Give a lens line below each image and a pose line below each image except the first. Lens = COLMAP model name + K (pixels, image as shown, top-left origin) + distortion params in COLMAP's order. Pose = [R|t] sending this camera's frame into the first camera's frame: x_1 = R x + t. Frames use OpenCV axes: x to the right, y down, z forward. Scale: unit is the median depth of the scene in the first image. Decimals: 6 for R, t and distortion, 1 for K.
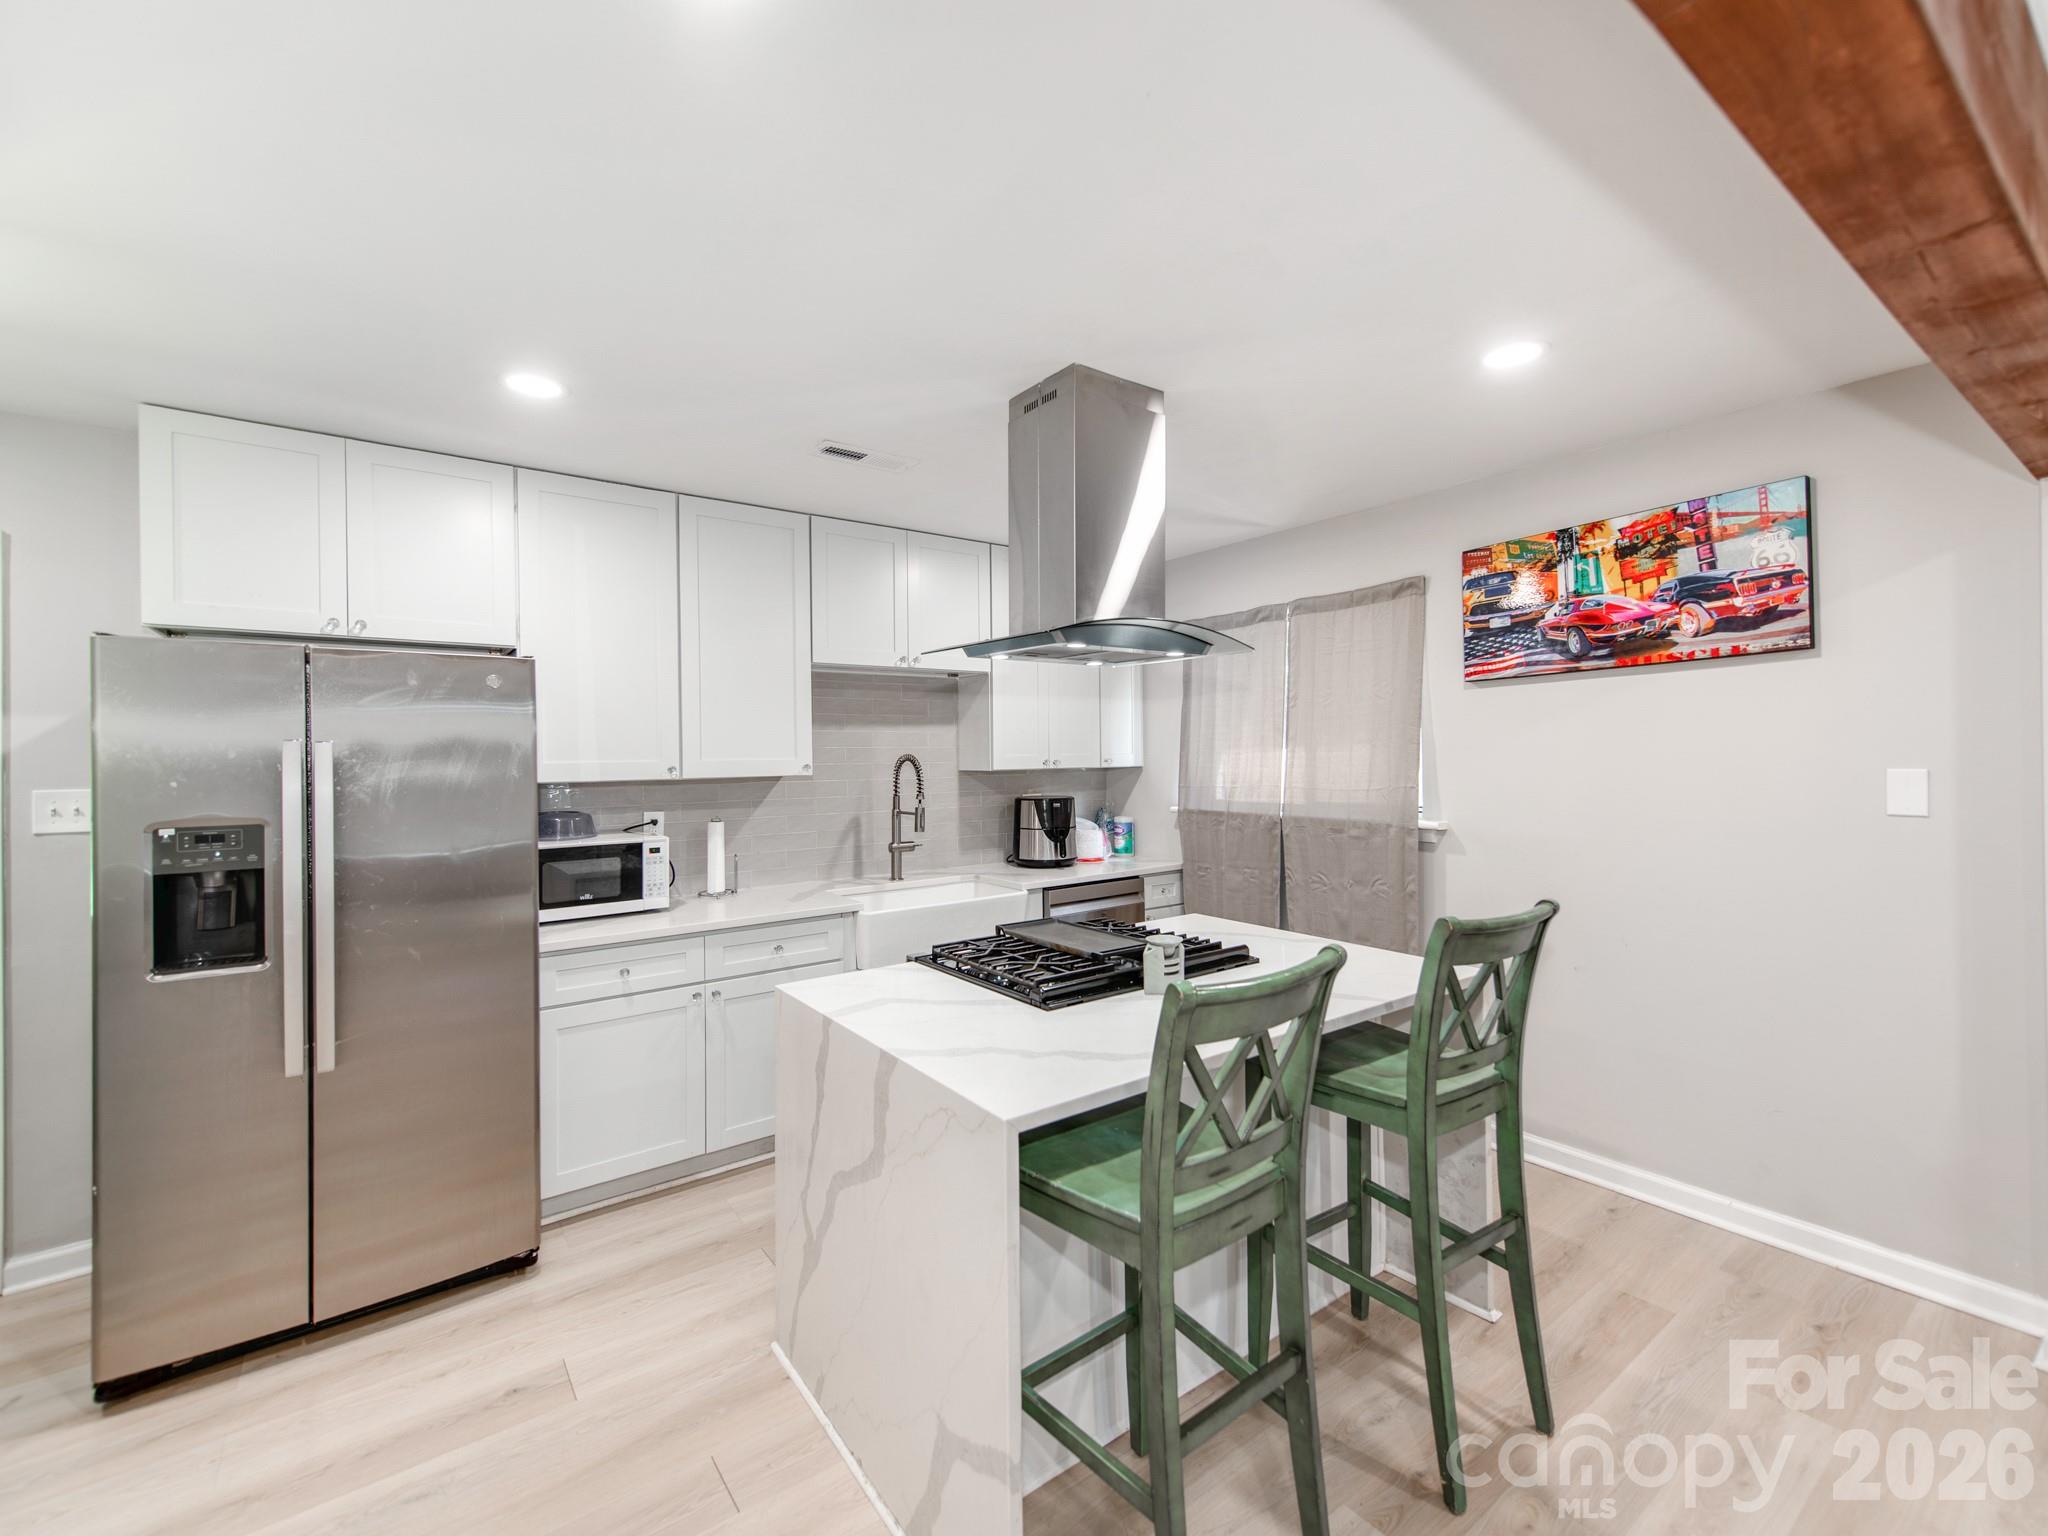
lens RADIAL K [[839.8, 0, 1005.6], [0, 839.8, 751.6], [0, 0, 1]] dist [0.004864, -0.000654]
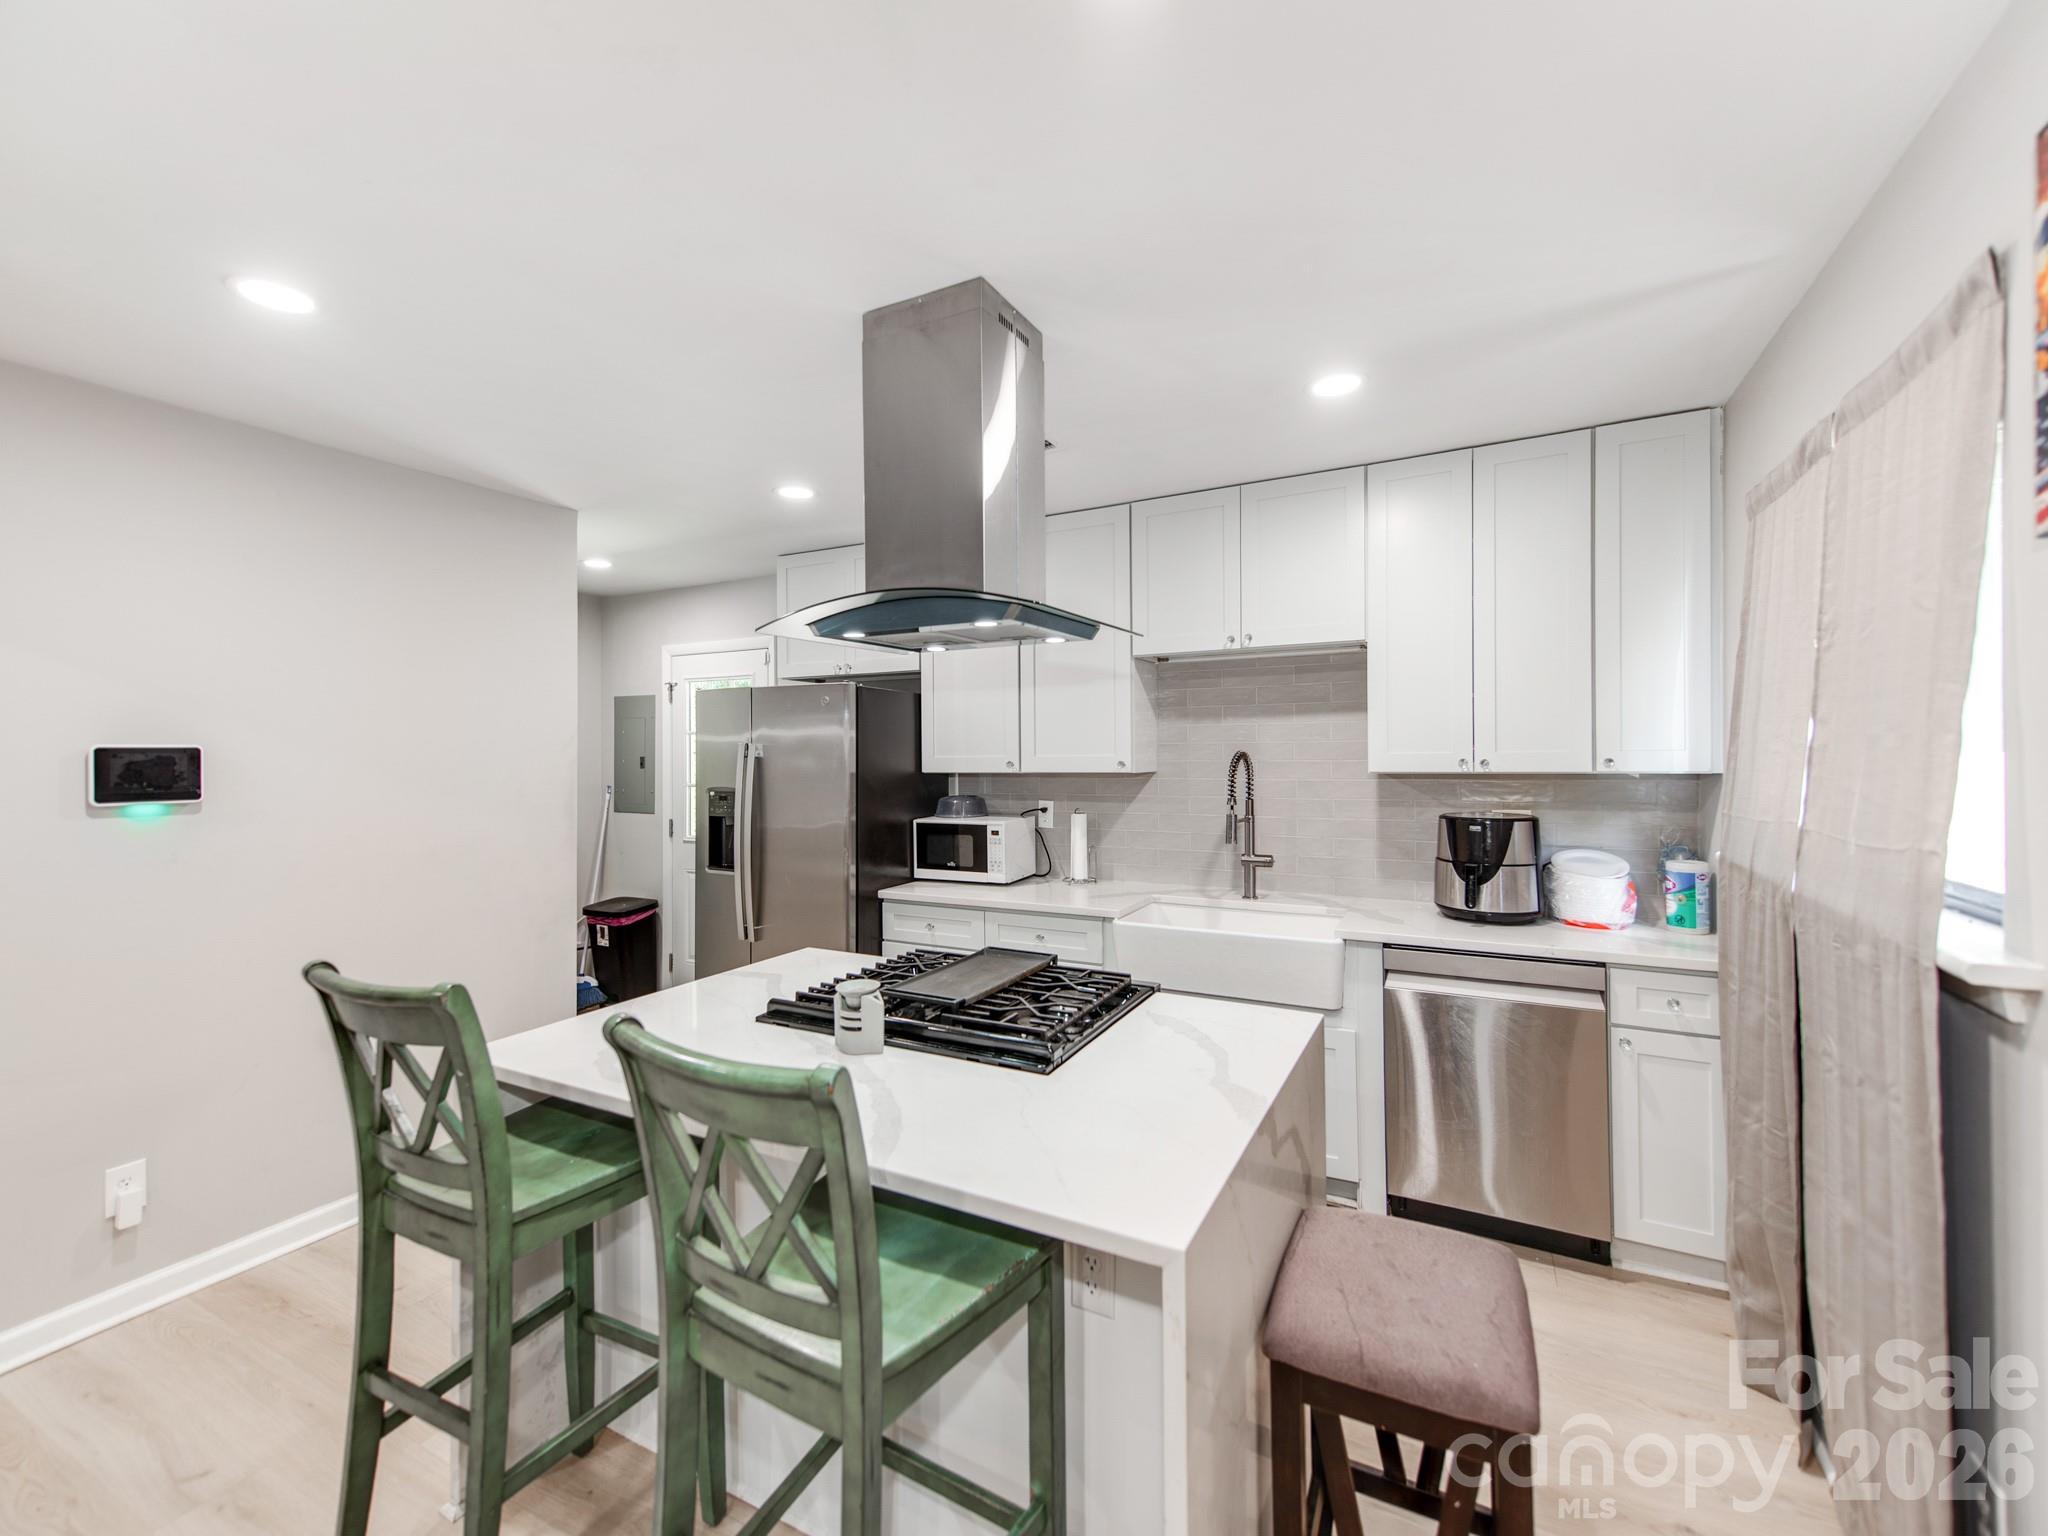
lens RADIAL K [[839.8, 0, 1030.7], [0, 839.8, 757.2], [0, 0, 1]] dist [0.004864, -0.000654]
pose [[0.469724, 0.012974, -0.882718, 0.649713], [0.006496, 0.999814, 0.018152, -0.008851], [0.882790, -0.014261, 0.469552, 0.510201]]
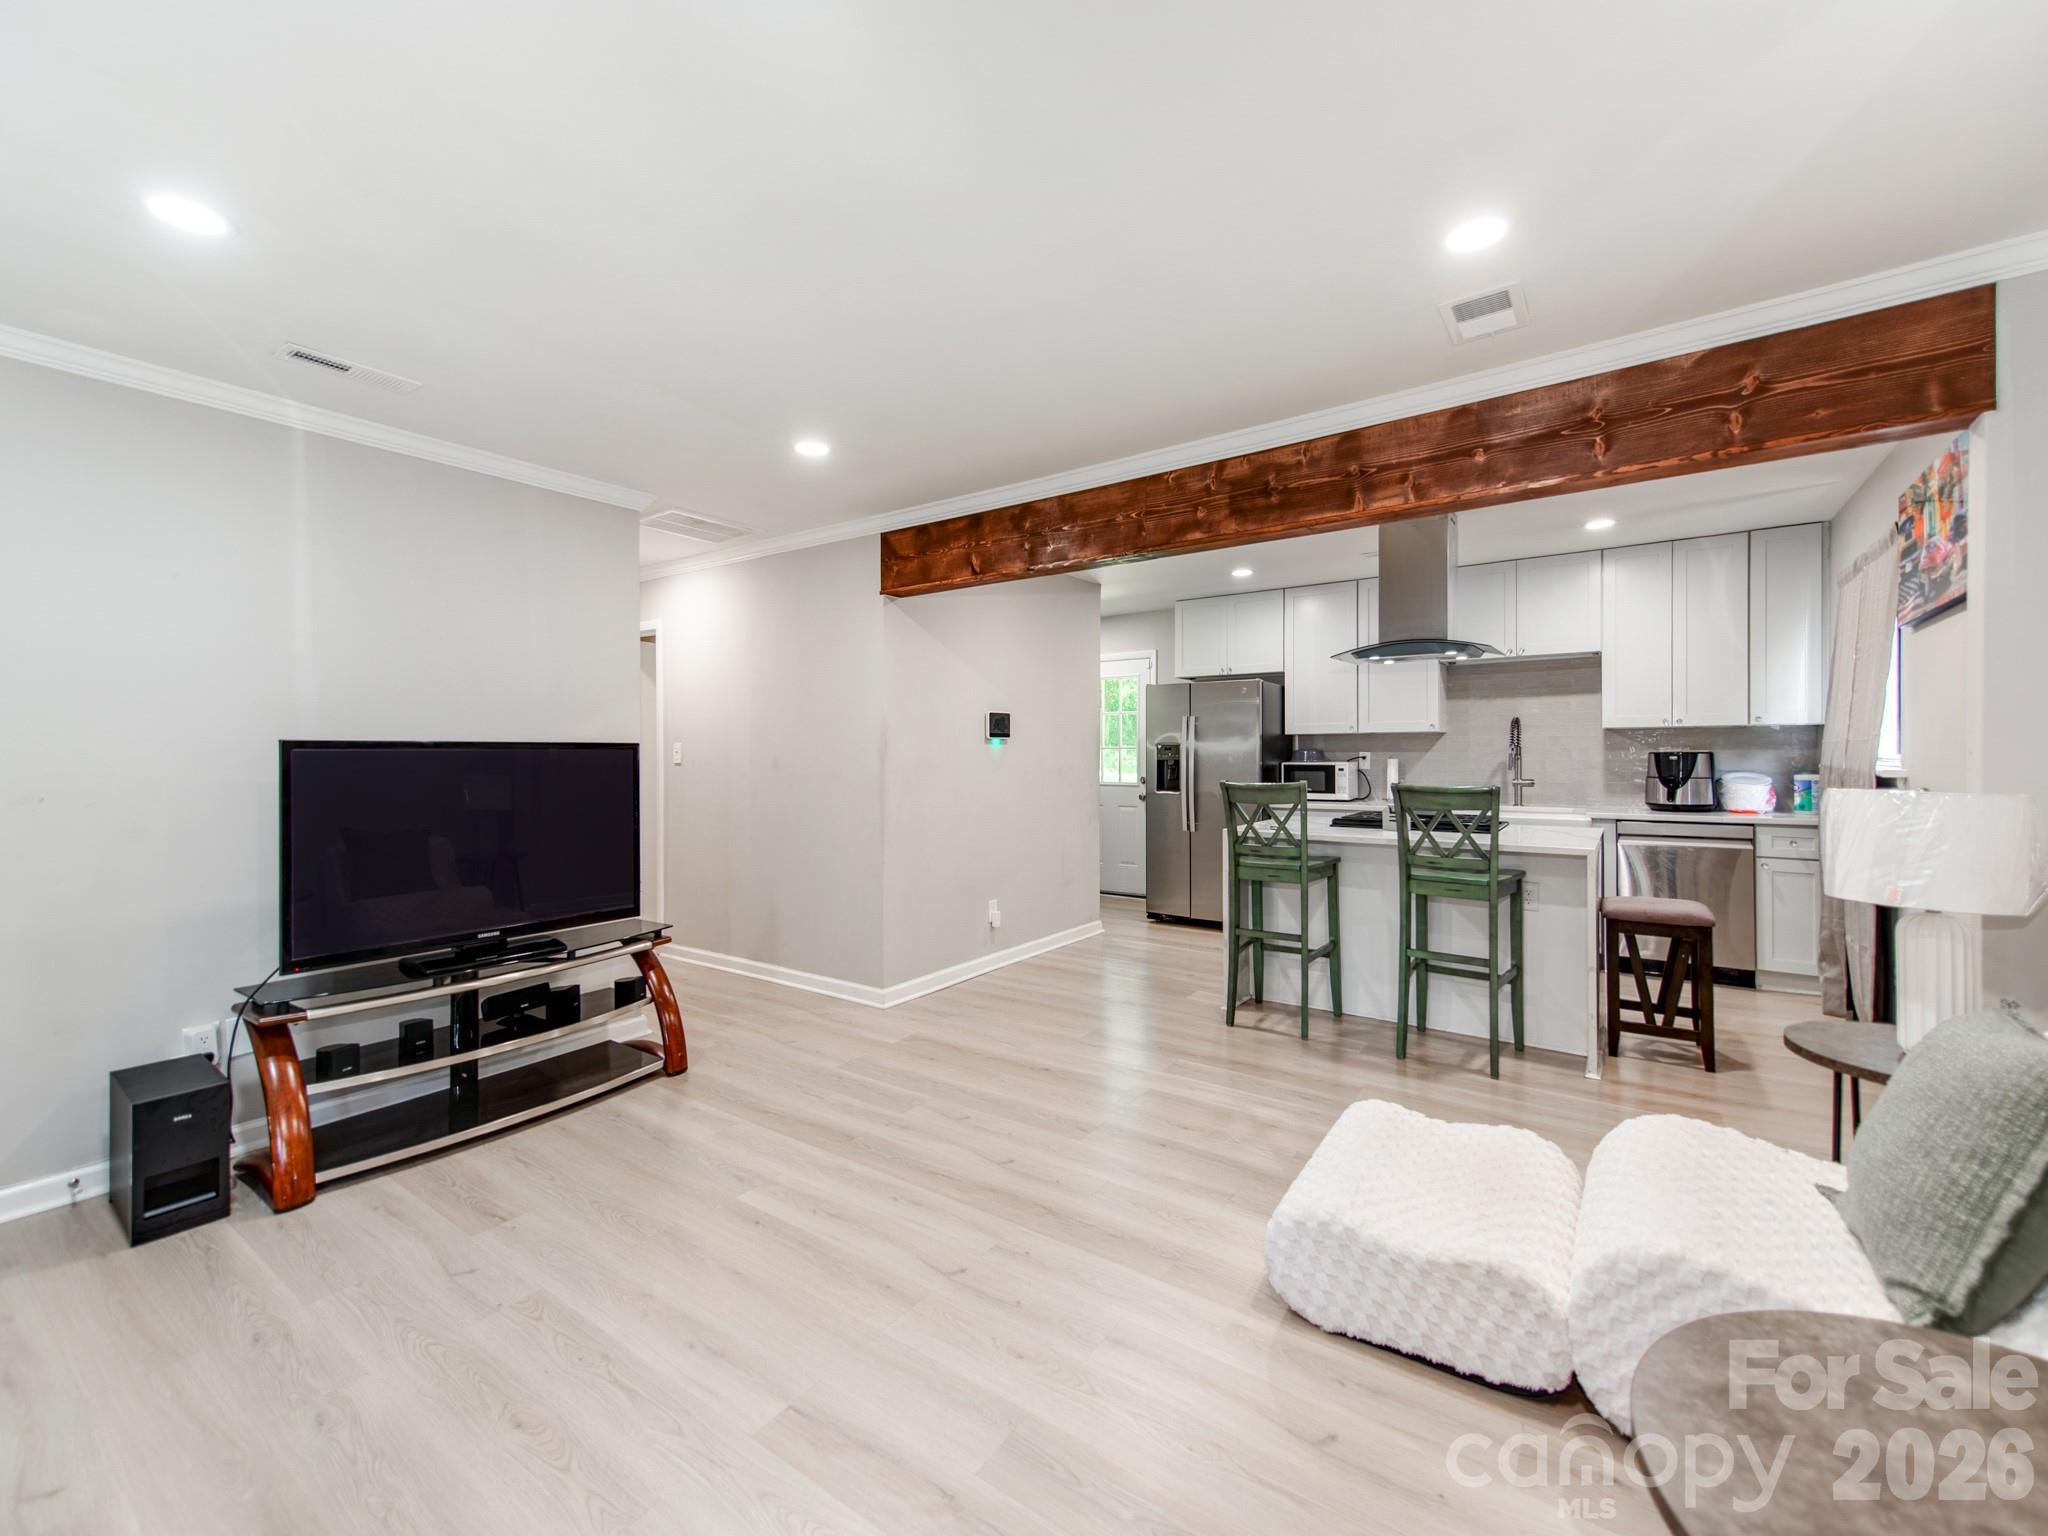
lens RADIAL K [[799.4, 0, 1017.1], [0, 799.4, 753.6], [0, 0, 1]] dist [-0.000991, -0.000846]
pose [[0.314605, 0.017468, -0.949062, 1.117440], [0.006467, 0.999768, 0.020545, 0.039495], [0.949201, -0.012601, 0.314419, -0.291583]]
